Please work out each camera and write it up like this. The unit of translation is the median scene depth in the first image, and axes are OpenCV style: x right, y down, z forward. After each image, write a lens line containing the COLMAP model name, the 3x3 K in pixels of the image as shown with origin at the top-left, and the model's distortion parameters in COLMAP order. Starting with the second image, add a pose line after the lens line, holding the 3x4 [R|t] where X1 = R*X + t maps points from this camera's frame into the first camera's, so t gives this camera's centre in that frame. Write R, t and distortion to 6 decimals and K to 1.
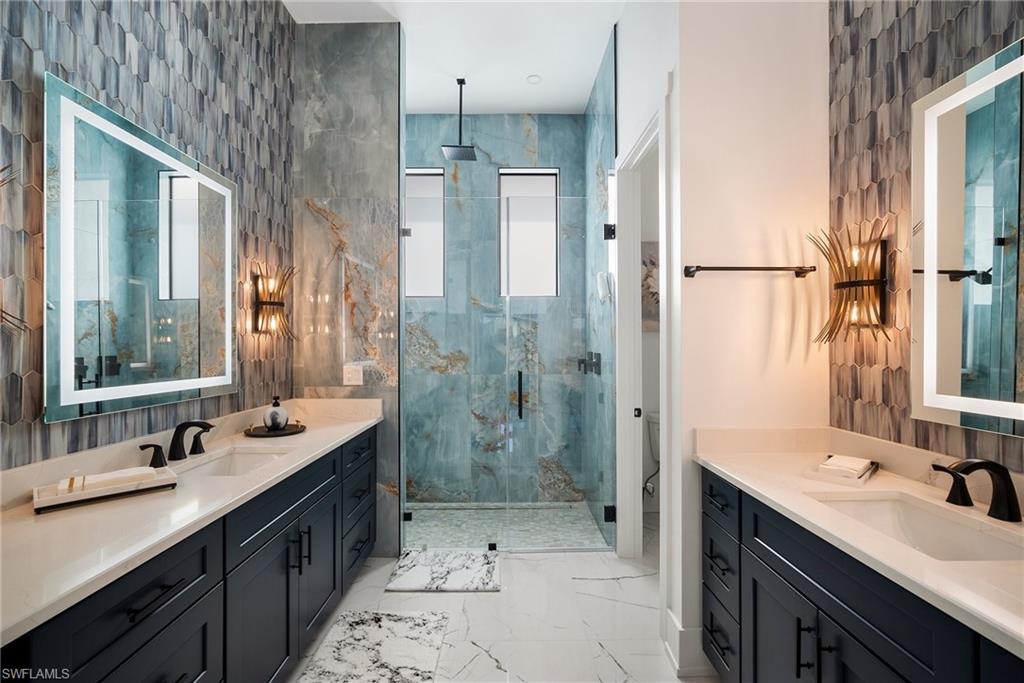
lens RADIAL K [[451.9, 0, 512.1], [0, 451.9, 344.7], [0, 0, 1]] dist [-0.012795, 0.003705]
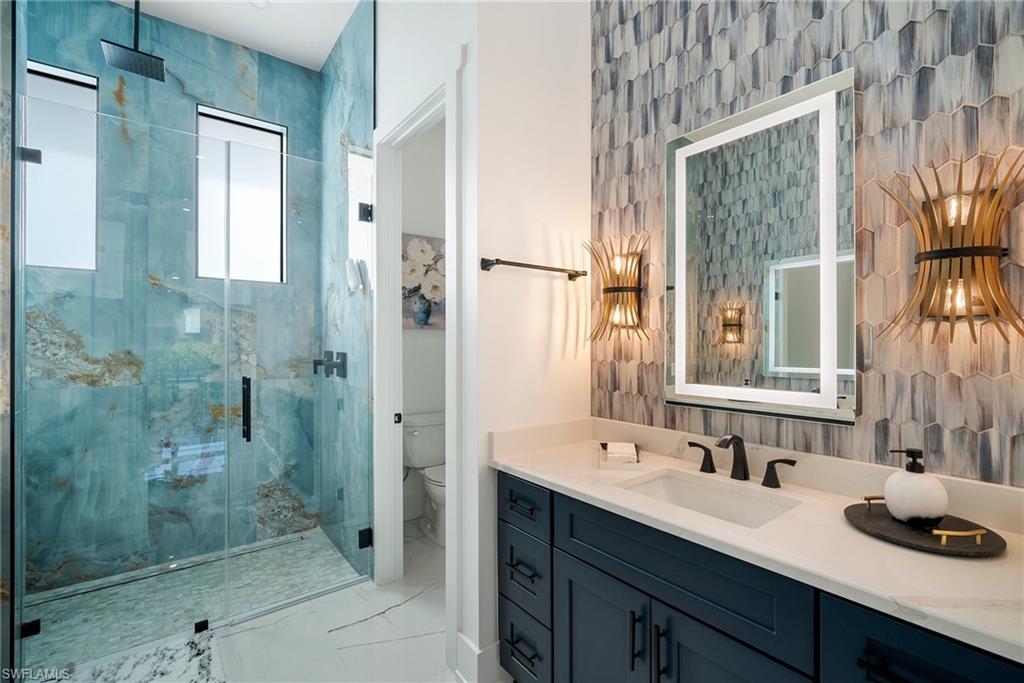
lens RADIAL K [[451.9, 0, 513.0], [0, 451.9, 342.0], [0, 0, 1]] dist [-0.012795, 0.003705]
pose [[0.799787, 0.003138, 0.600275, -0.075770], [-0.001623, 0.999994, -0.003065, 0.000826], [-0.600281, 0.001477, 0.799788, 0.136289]]
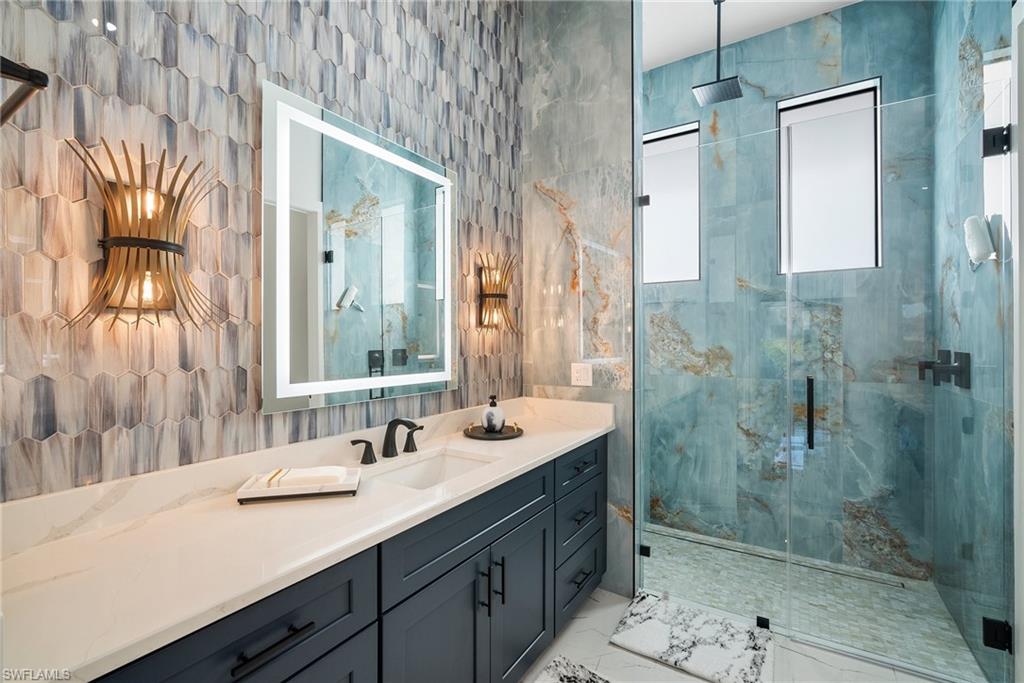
lens RADIAL K [[451.9, 0, 512.5], [0, 451.9, 340.9], [0, 0, 1]] dist [-0.012795, 0.003705]
pose [[0.838715, 0.000452, -0.544571, 0.010077], [0.001294, 0.999995, 0.002822, 0.000317], [0.544569, -0.003071, 0.838710, 0.188203]]
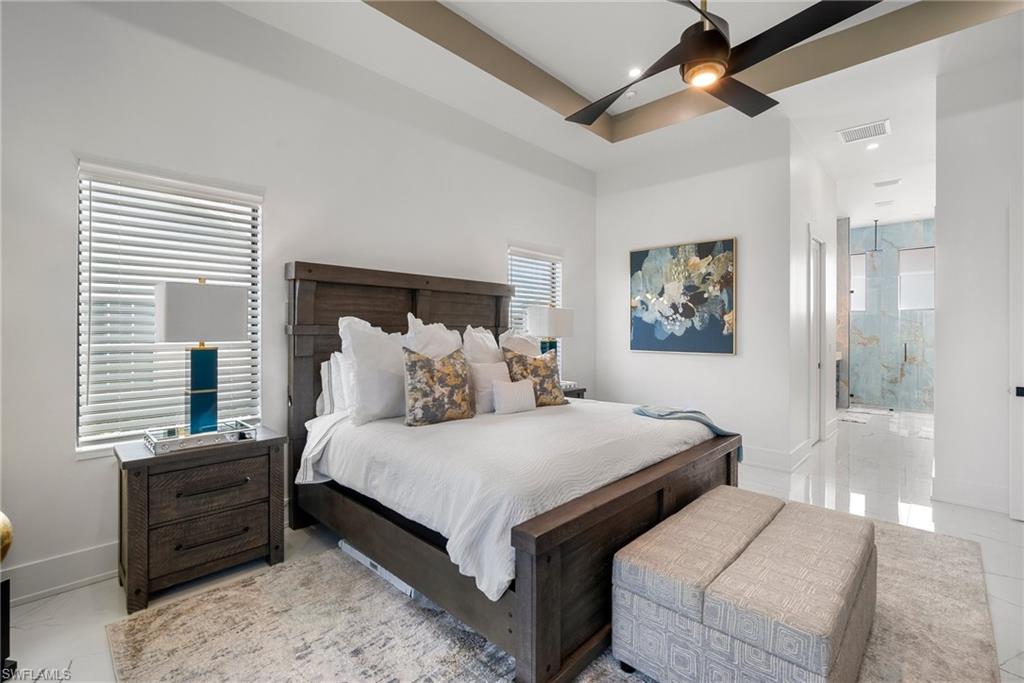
lens RADIAL K [[451.9, 0, 522.9], [0, 451.9, 336.4], [0, 0, 1]] dist [-0.012795, 0.003705]
pose [[0.724364, 0.003866, -0.689407, 0.198395], [-0.001617, 0.999991, 0.003909, 0.015535], [0.689416, -0.001717, 0.724364, -2.327376]]
